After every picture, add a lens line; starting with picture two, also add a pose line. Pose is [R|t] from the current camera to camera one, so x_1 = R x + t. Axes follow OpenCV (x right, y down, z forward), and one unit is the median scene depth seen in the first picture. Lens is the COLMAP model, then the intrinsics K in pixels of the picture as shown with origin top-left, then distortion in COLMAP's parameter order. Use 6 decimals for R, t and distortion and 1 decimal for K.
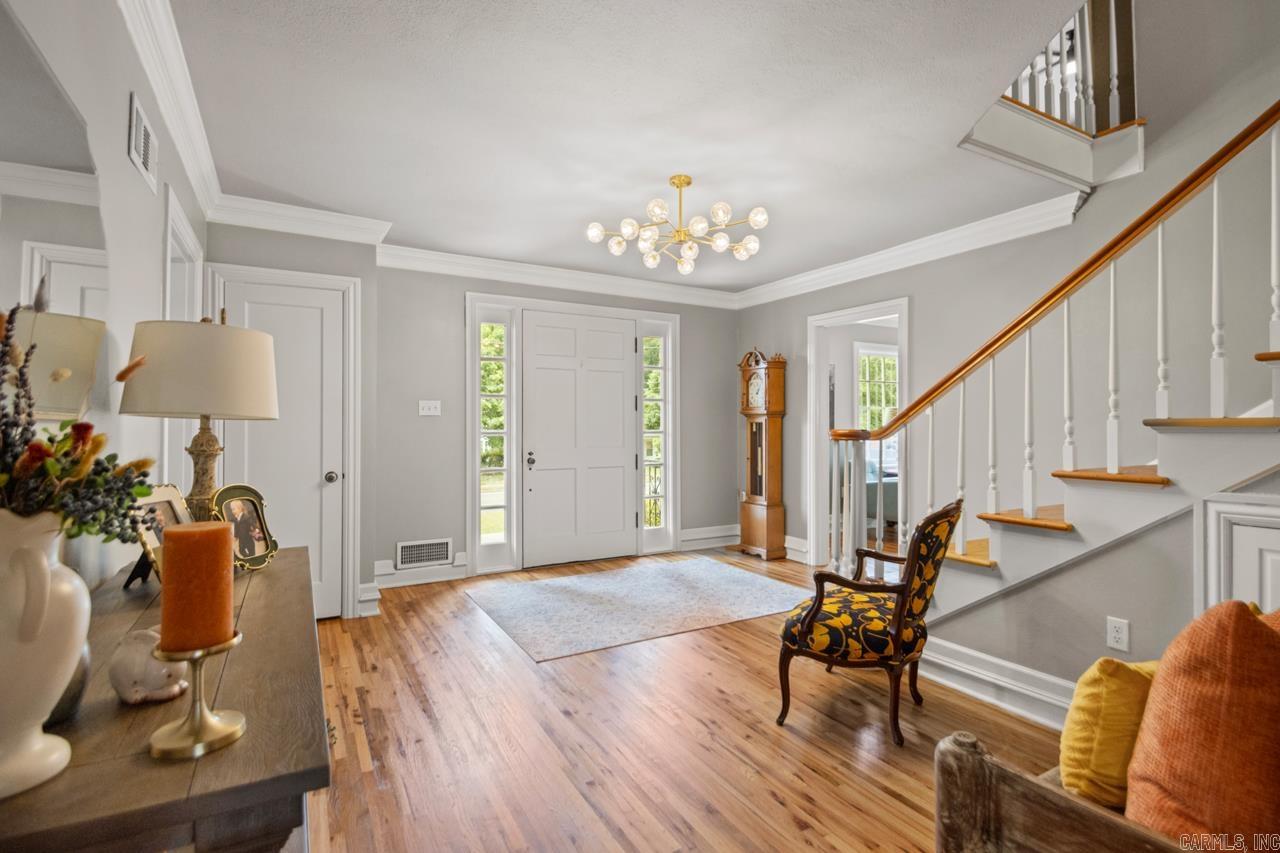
lens RADIAL K [[603.8, 0, 647.6], [0, 603.8, 419.9], [0, 0, 1]] dist [0.013006, -0.015245]
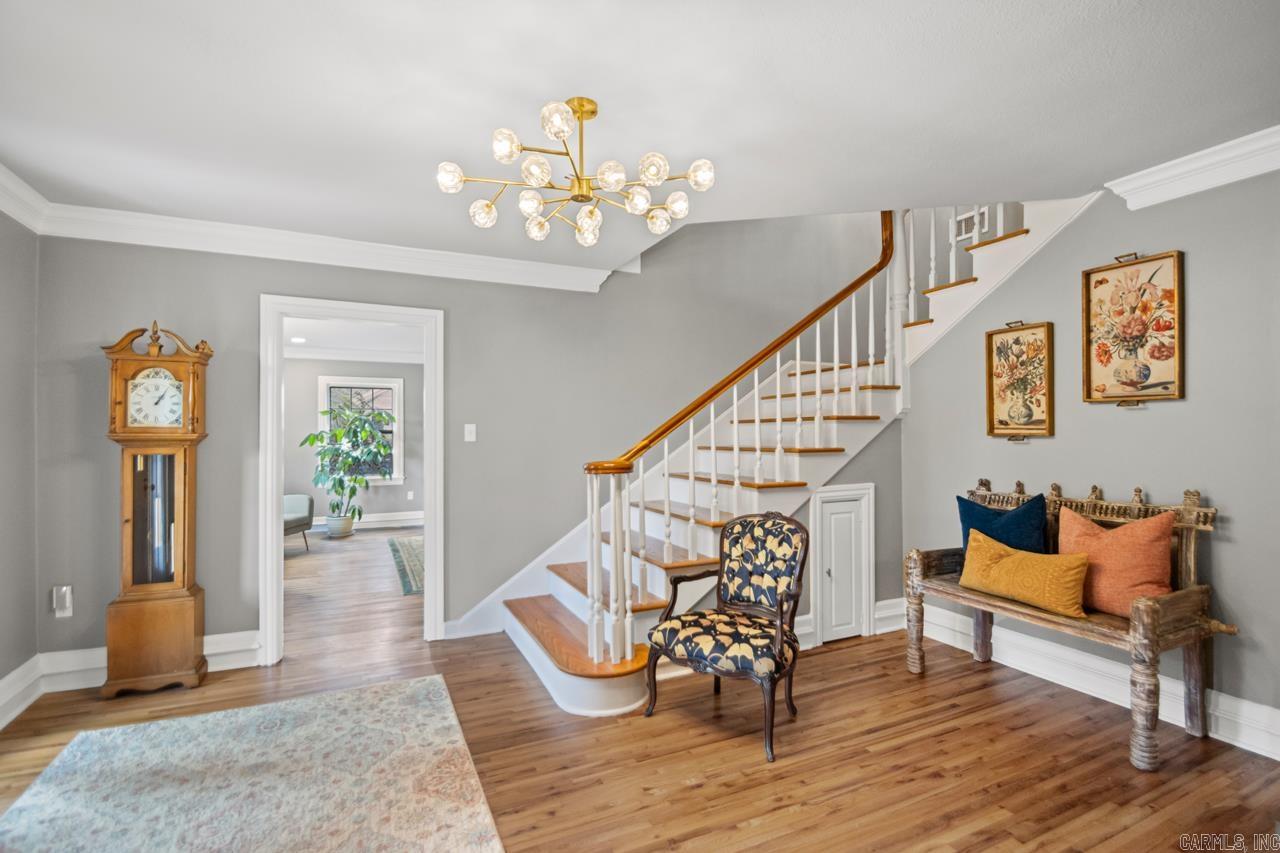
lens RADIAL K [[603.8, 0, 649.7], [0, 603.8, 429.4], [0, 0, 1]] dist [0.013006, -0.015245]
pose [[0.078418, 0.006598, 0.996899, -0.476598], [-0.001679, 0.999978, -0.006487, -0.022822], [-0.996919, -0.001165, 0.078428, 0.670174]]
